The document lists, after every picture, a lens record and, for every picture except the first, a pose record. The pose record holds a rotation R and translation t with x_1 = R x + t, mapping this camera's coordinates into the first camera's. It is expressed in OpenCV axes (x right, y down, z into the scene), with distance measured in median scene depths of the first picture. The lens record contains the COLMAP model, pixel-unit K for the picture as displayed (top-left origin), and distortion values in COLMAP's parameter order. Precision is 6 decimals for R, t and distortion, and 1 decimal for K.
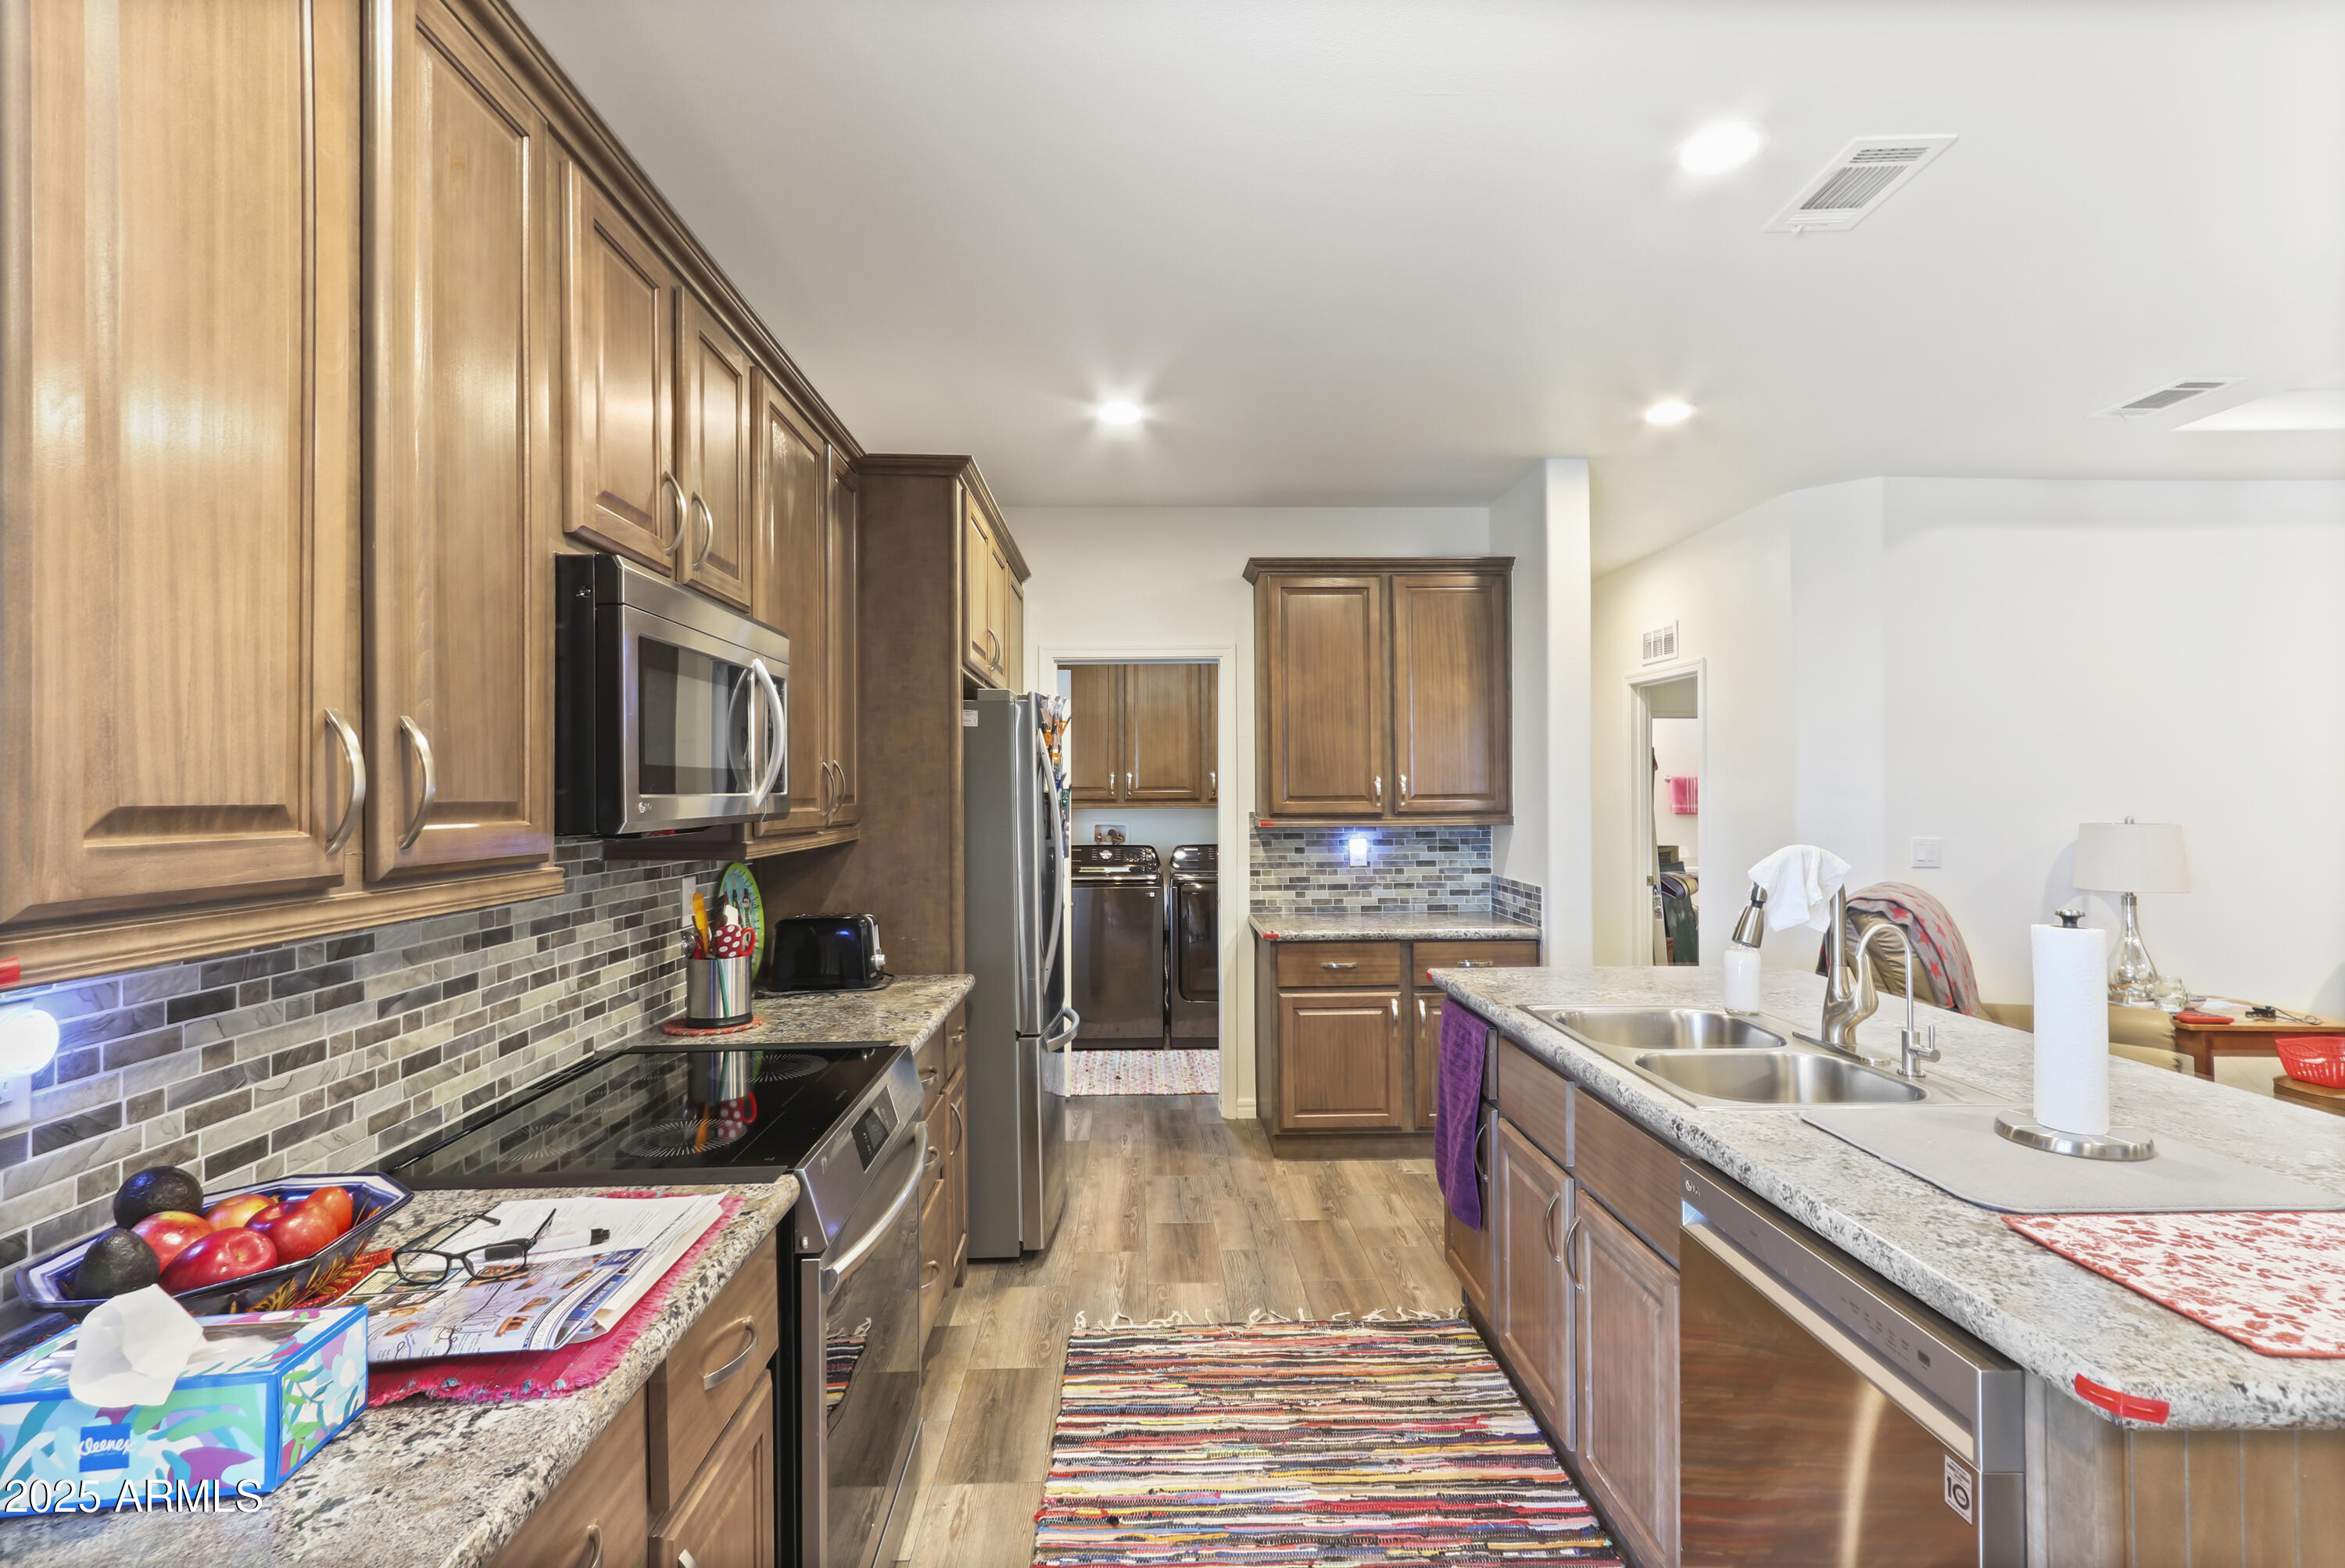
lens RADIAL K [[1091.5, 0, 1156.4], [0, 1091.5, 779.3], [0, 0, 1]] dist [-0.000396, 0.001014]
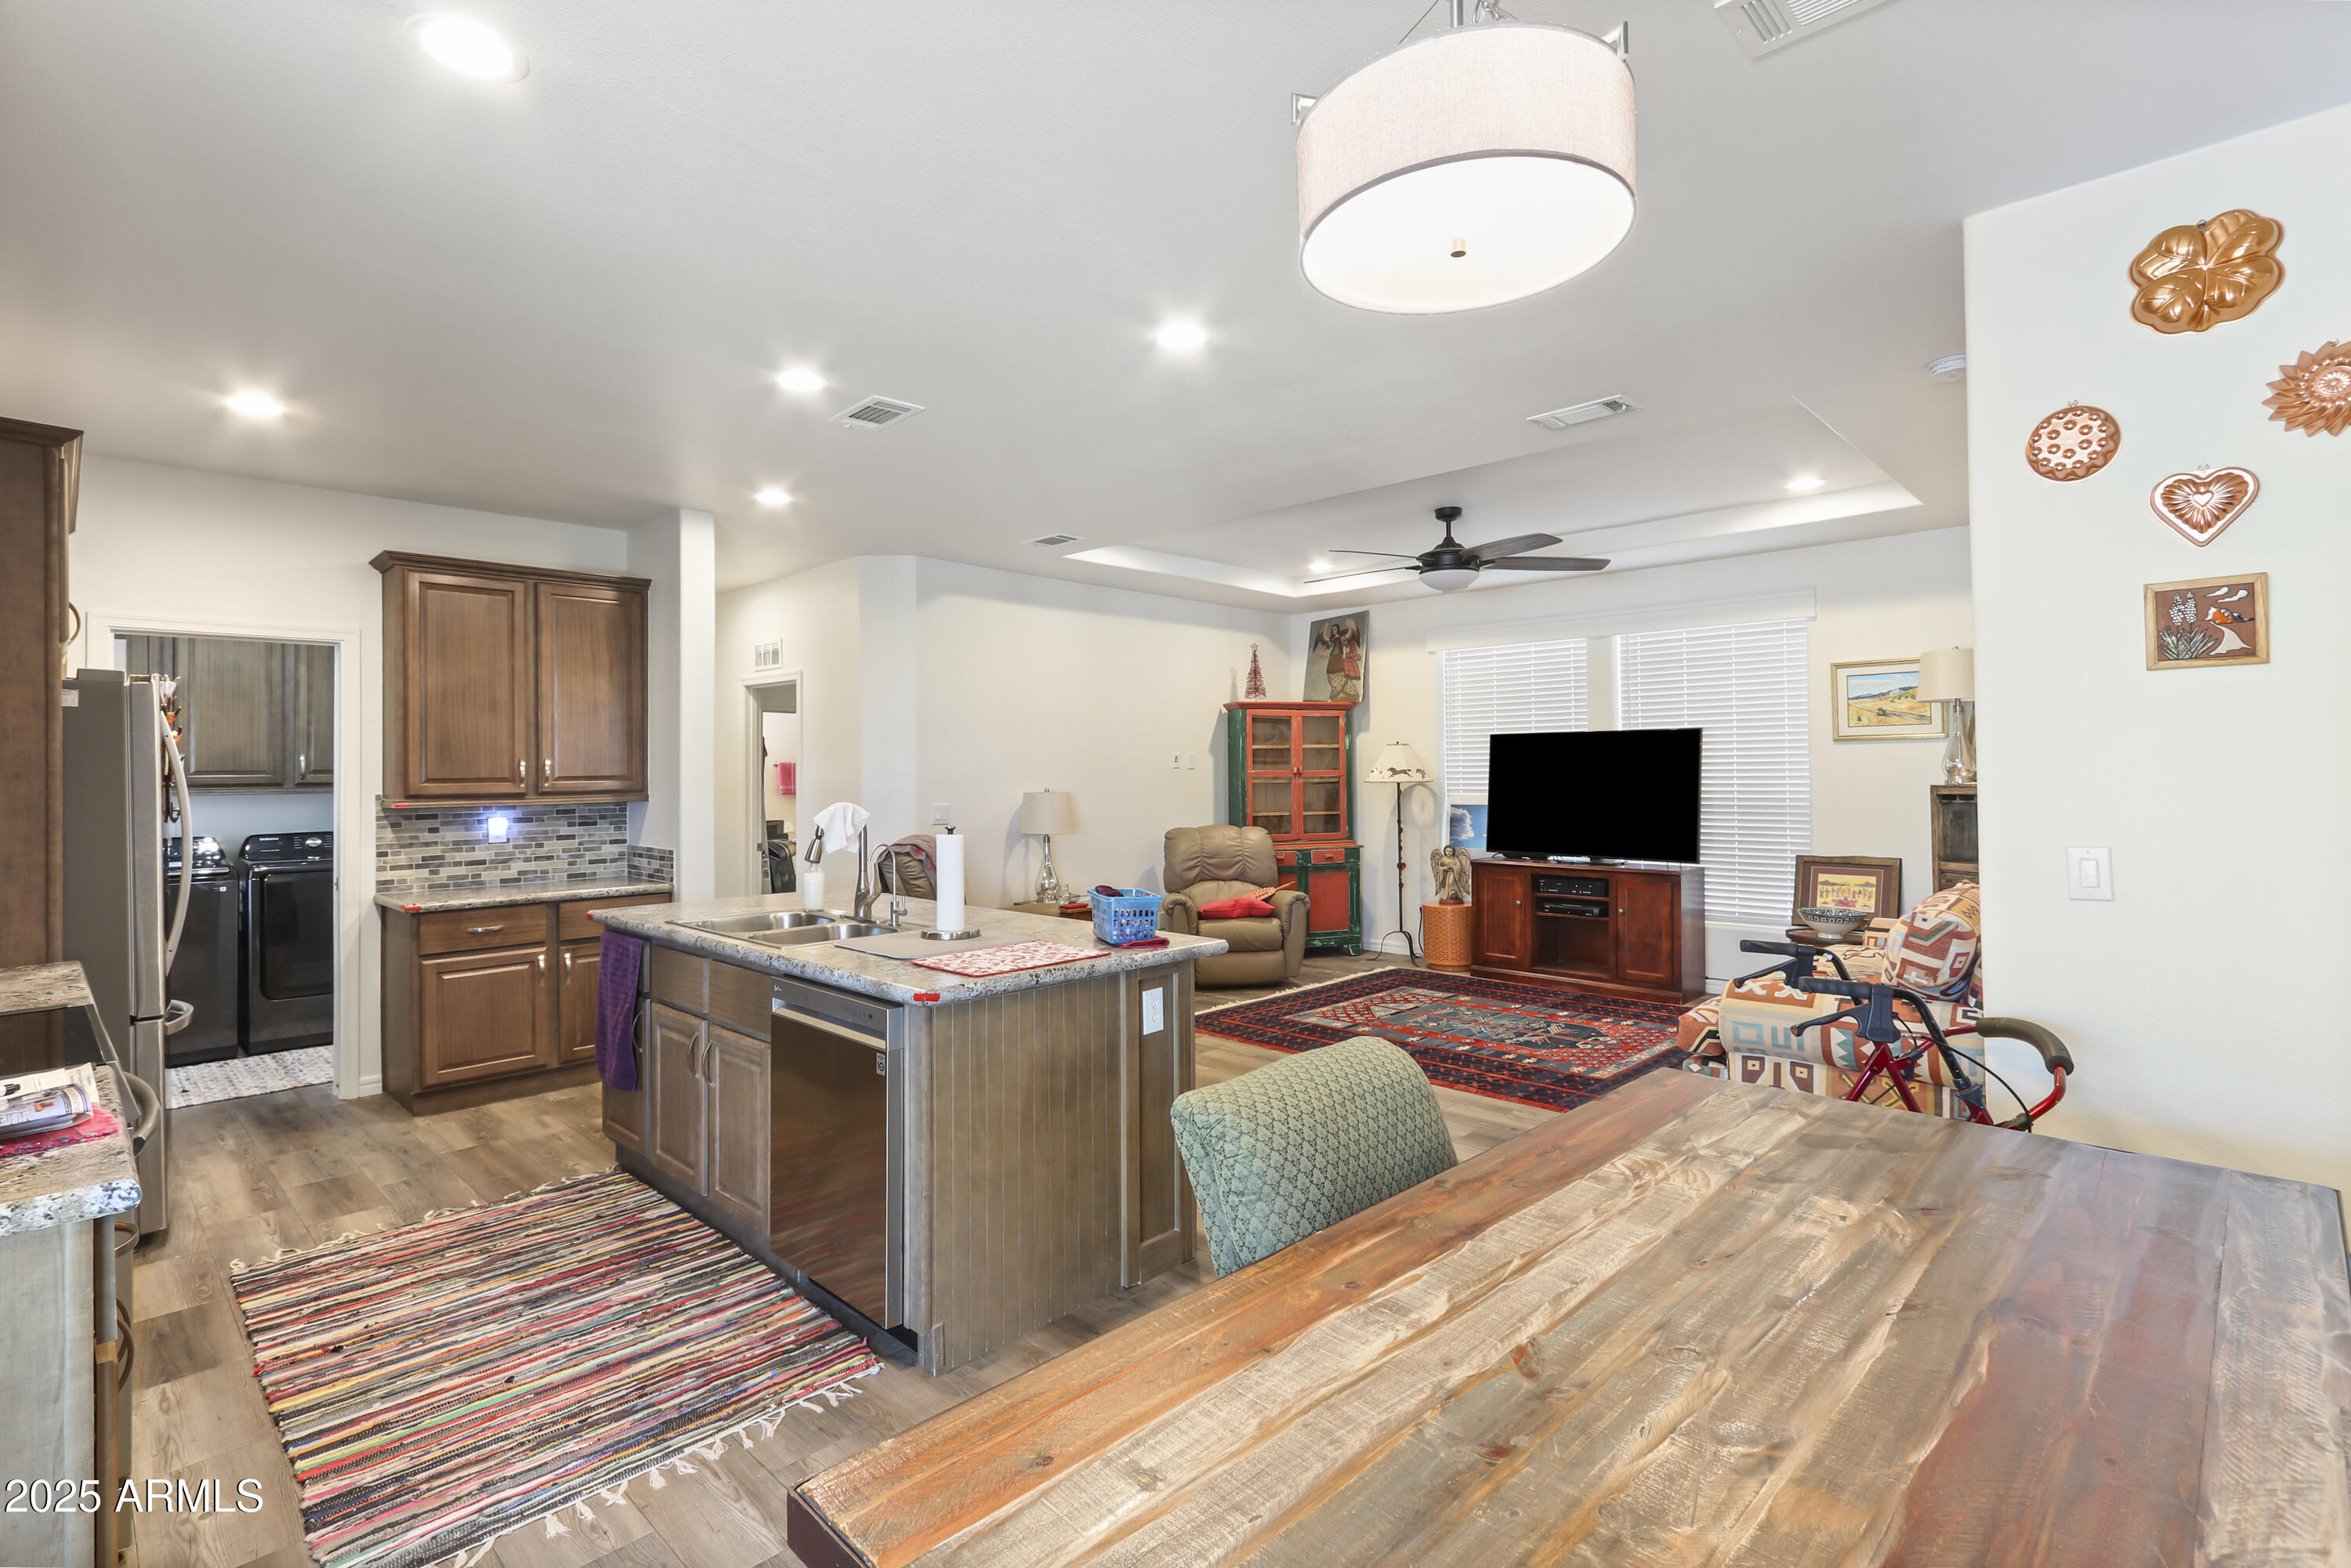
lens RADIAL K [[1097.8, 0, 1172.6], [0, 1097.8, 760.8], [0, 0, 1]] dist [0.005178, 0.000779]
pose [[0.709289, 0.005595, 0.704896, -0.196815], [-0.003313, 0.999984, -0.004604, 0.001045], [-0.704910, 0.000930, 0.709296, -0.448248]]
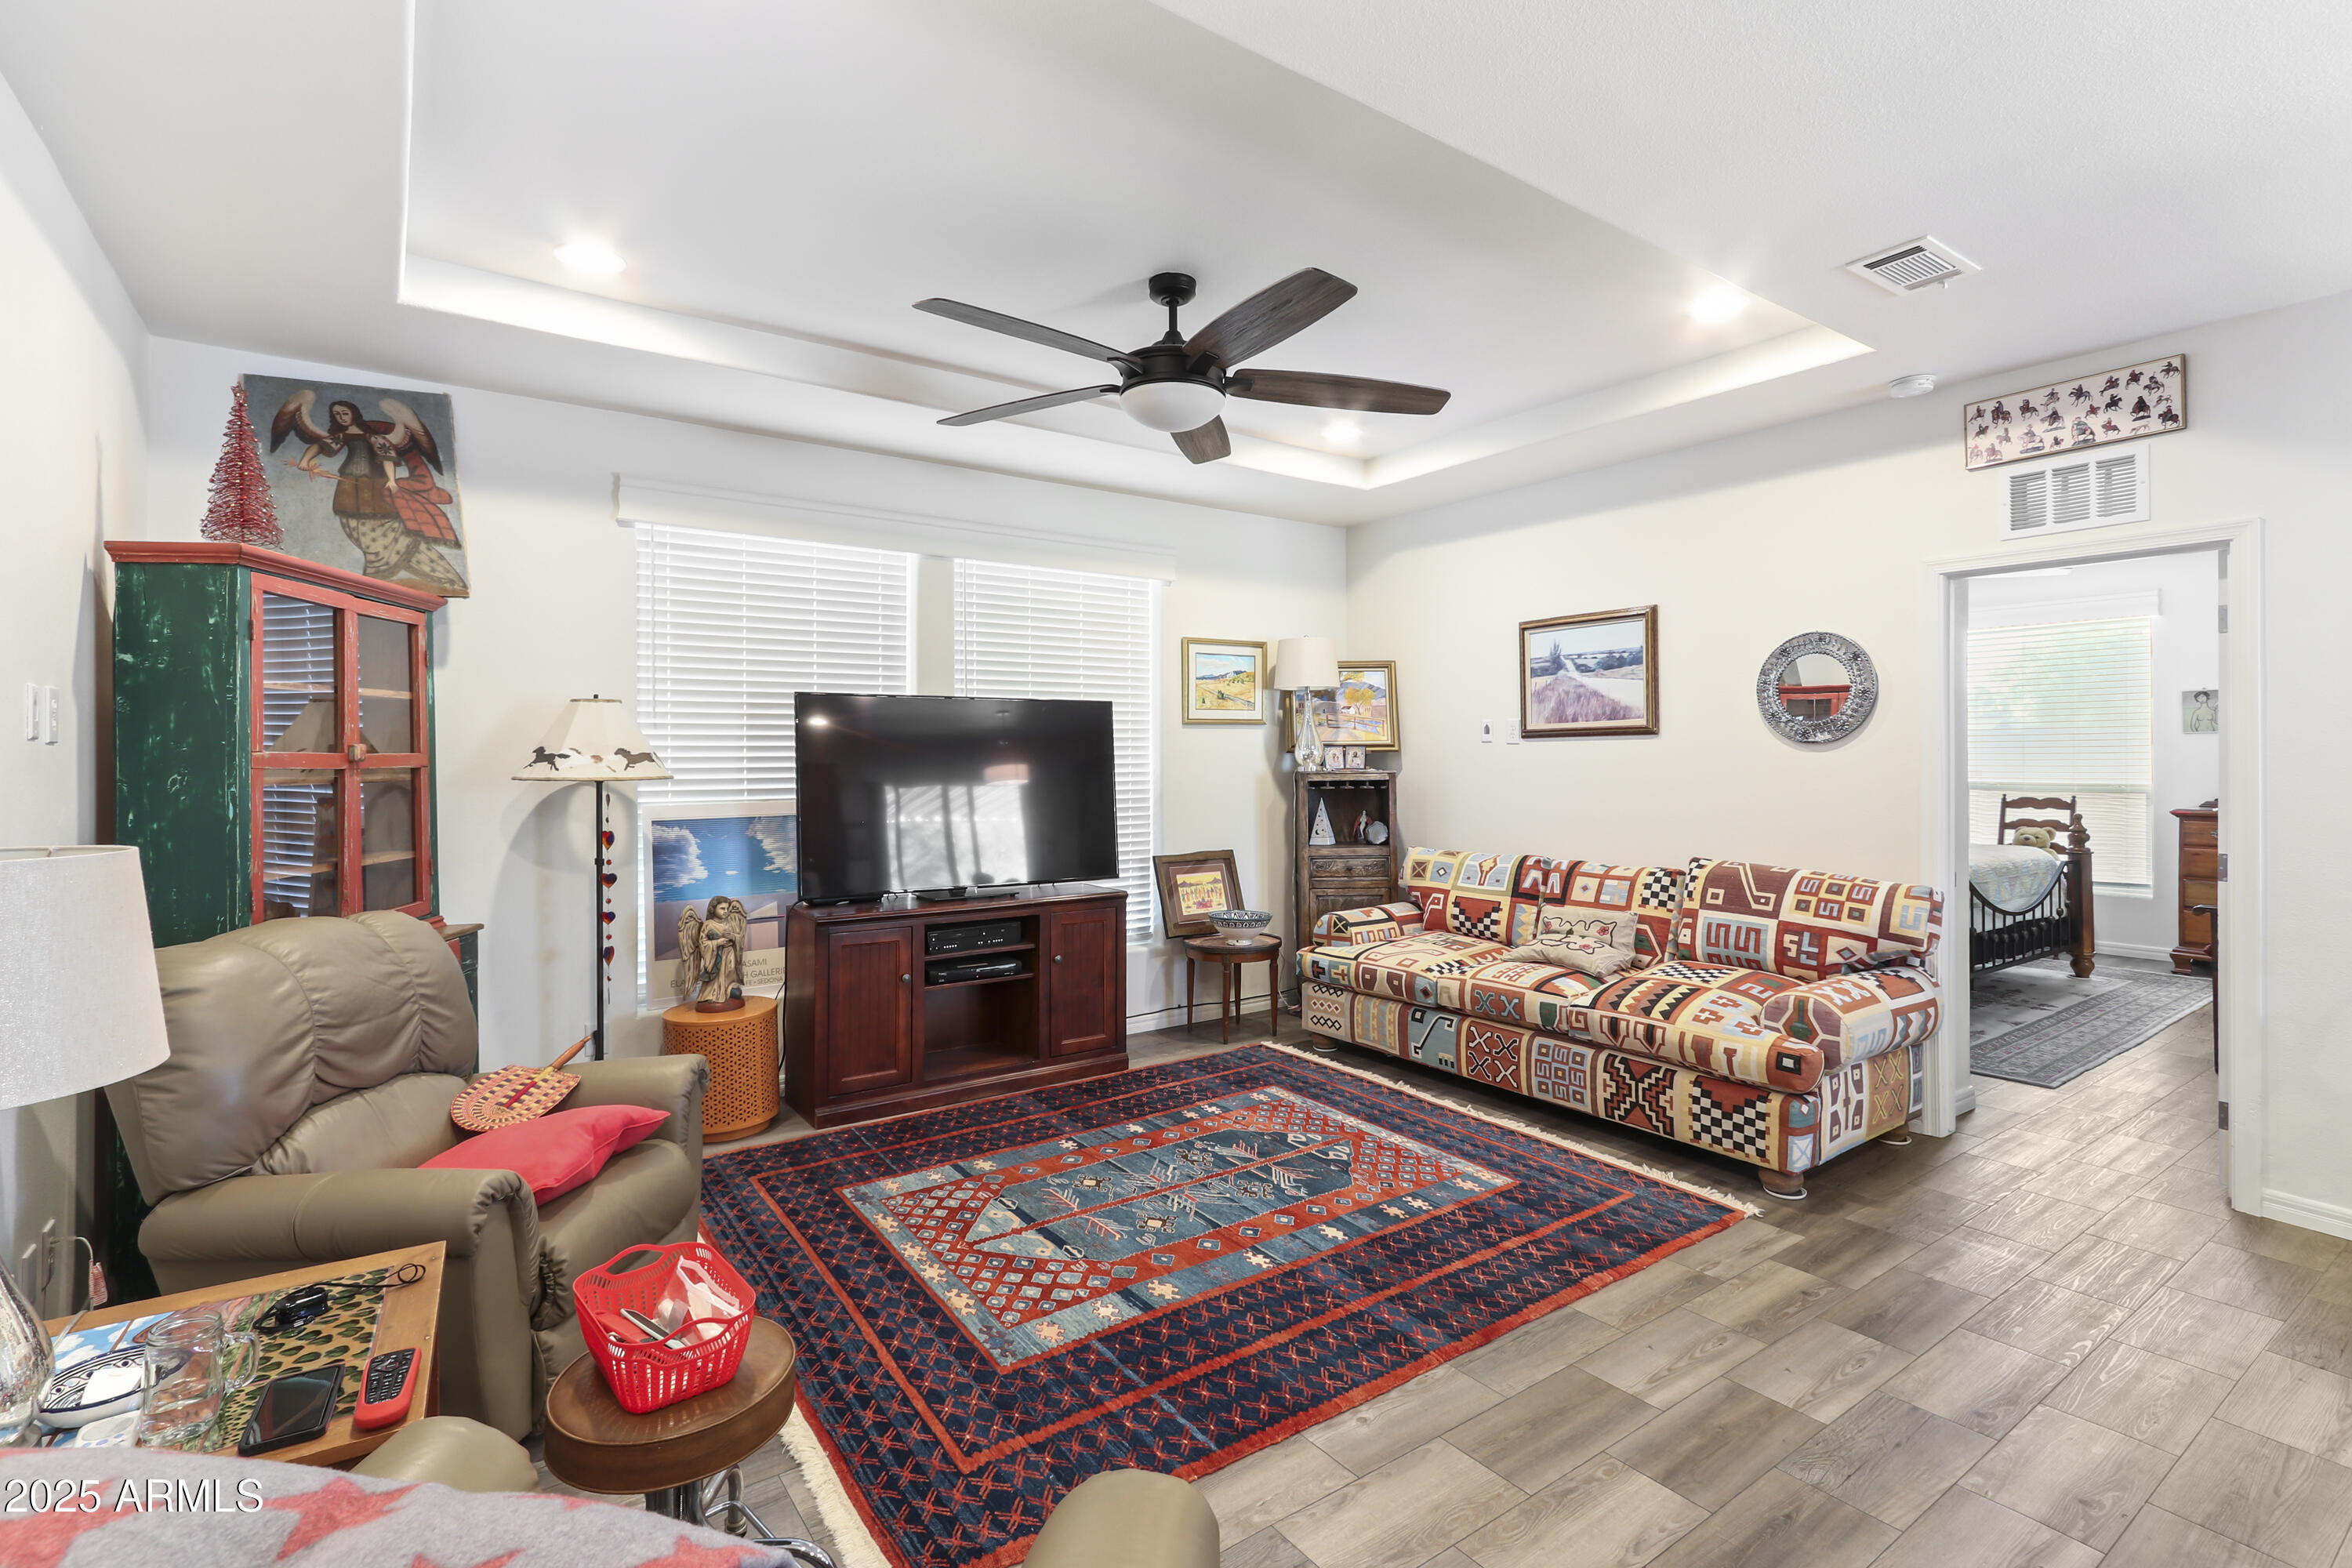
lens RADIAL K [[1093.8, 0, 1176.5], [0, 1093.8, 759.8], [0, 0, 1]] dist [0.003053, 0.000596]
pose [[-0.563616, 0.003228, 0.826031, 0.740194], [-0.003757, 0.999972, -0.006471, 0.024197], [-0.826028, -0.006750, -0.563588, 1.403579]]
